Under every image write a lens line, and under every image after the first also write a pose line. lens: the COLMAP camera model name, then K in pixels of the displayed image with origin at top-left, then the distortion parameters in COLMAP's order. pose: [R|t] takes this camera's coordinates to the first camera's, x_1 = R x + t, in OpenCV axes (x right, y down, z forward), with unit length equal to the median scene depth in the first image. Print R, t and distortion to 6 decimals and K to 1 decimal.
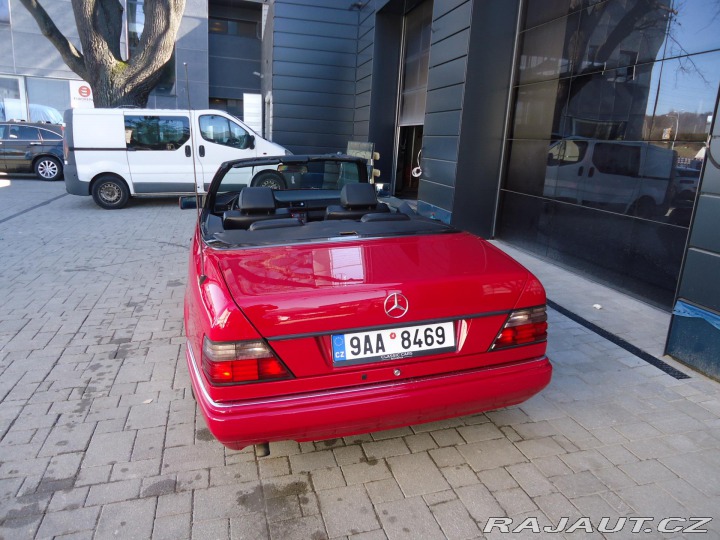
lens RADIAL K [[523.1, 0, 360.1], [0, 523.1, 269.0], [0, 0, 1]] dist [-0.012023, 0.007179]
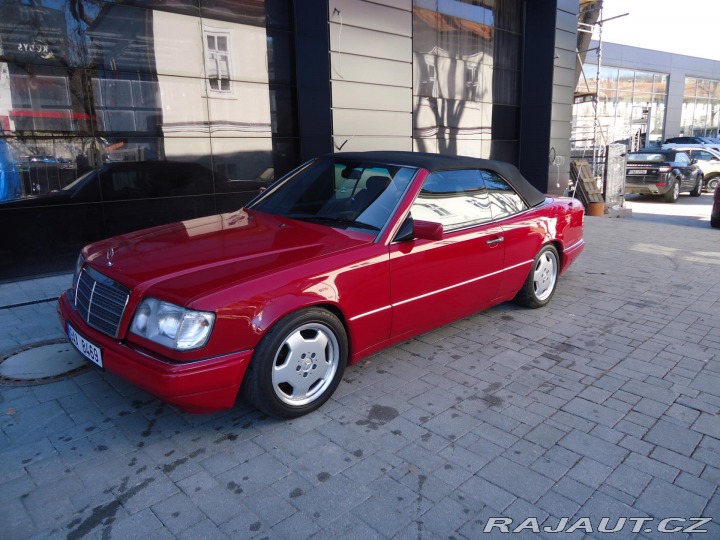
lens RADIAL K [[523.1, 0, 359.2], [0, 523.1, 266.3], [0, 0, 1]] dist [-0.012023, 0.007179]
pose [[-0.497432, -0.219224, 0.839347, -0.860101], [0.202026, 0.911666, 0.357841, -0.346797], [-0.843651, 0.347571, -0.409203, 1.342716]]
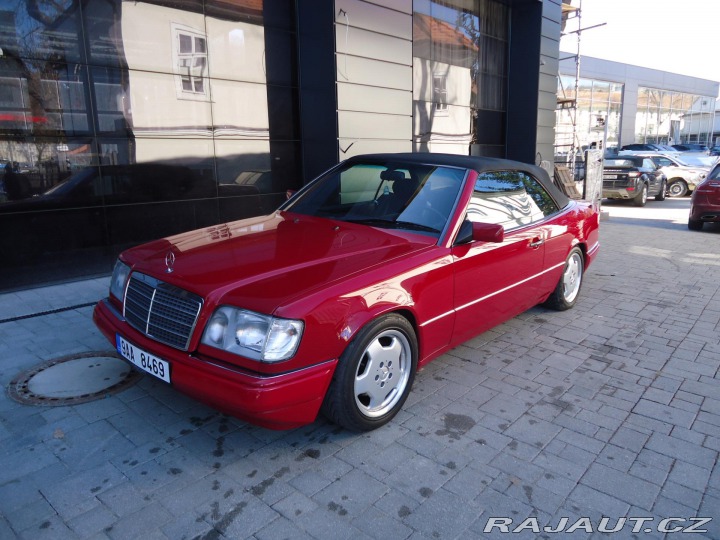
lens RADIAL K [[523.1, 0, 358.8], [0, 523.1, 266.5], [0, 0, 1]] dist [-0.012023, 0.007179]
pose [[-0.560655, -0.203972, 0.802534, -0.771749], [0.186569, 0.913149, 0.362424, -0.359703], [-0.806757, 0.352923, -0.473907, 1.436431]]
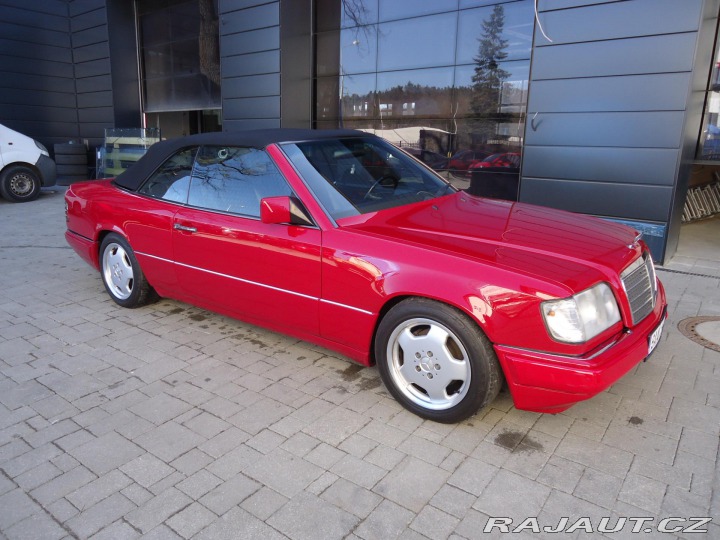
lens RADIAL K [[523.1, 0, 362.4], [0, 523.1, 268.7], [0, 0, 1]] dist [-0.012023, 0.007179]
pose [[0.783192, -0.172718, 0.597309, -0.638978], [0.163302, 0.984059, 0.070429, 0.034600], [-0.599952, 0.042382, 0.798913, -0.045018]]
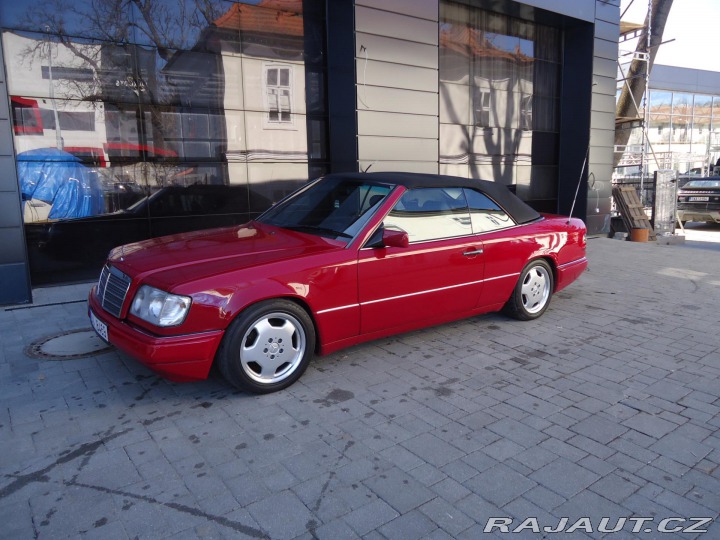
lens RADIAL K [[523.1, 0, 359.5], [0, 523.1, 266.8], [0, 0, 1]] dist [-0.012023, 0.007179]
pose [[-0.379341, -0.183657, 0.906847, -1.008195], [0.220906, 0.933782, 0.281519, -0.316408], [-0.898500, 0.307119, -0.313650, 1.271973]]
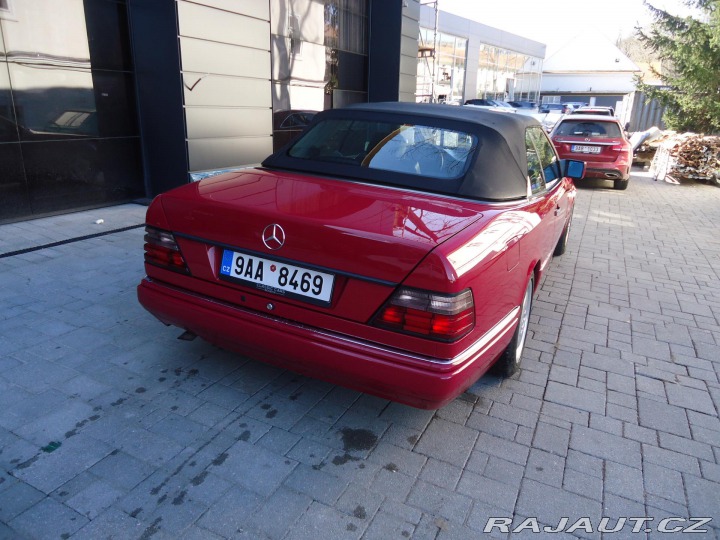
lens RADIAL K [[523.1, 0, 358.4], [0, 523.1, 266.7], [0, 0, 1]] dist [-0.012023, 0.007179]
pose [[-0.760325, -0.253100, 0.598203, -0.636693], [0.093648, 0.868623, 0.486543, -0.325212], [-0.642757, 0.425951, -0.636733, 1.359103]]
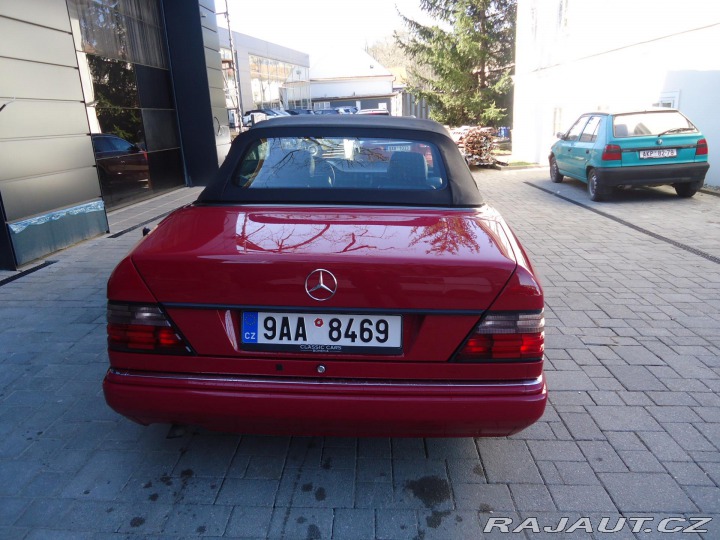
lens RADIAL K [[523.1, 0, 358.1], [0, 523.1, 266.8], [0, 0, 1]] dist [-0.012023, 0.007179]
pose [[-0.959360, -0.084207, 0.269326, -0.439486], [0.064767, 0.863249, 0.500605, -0.329780], [-0.274650, 0.497704, -0.822714, 1.397113]]
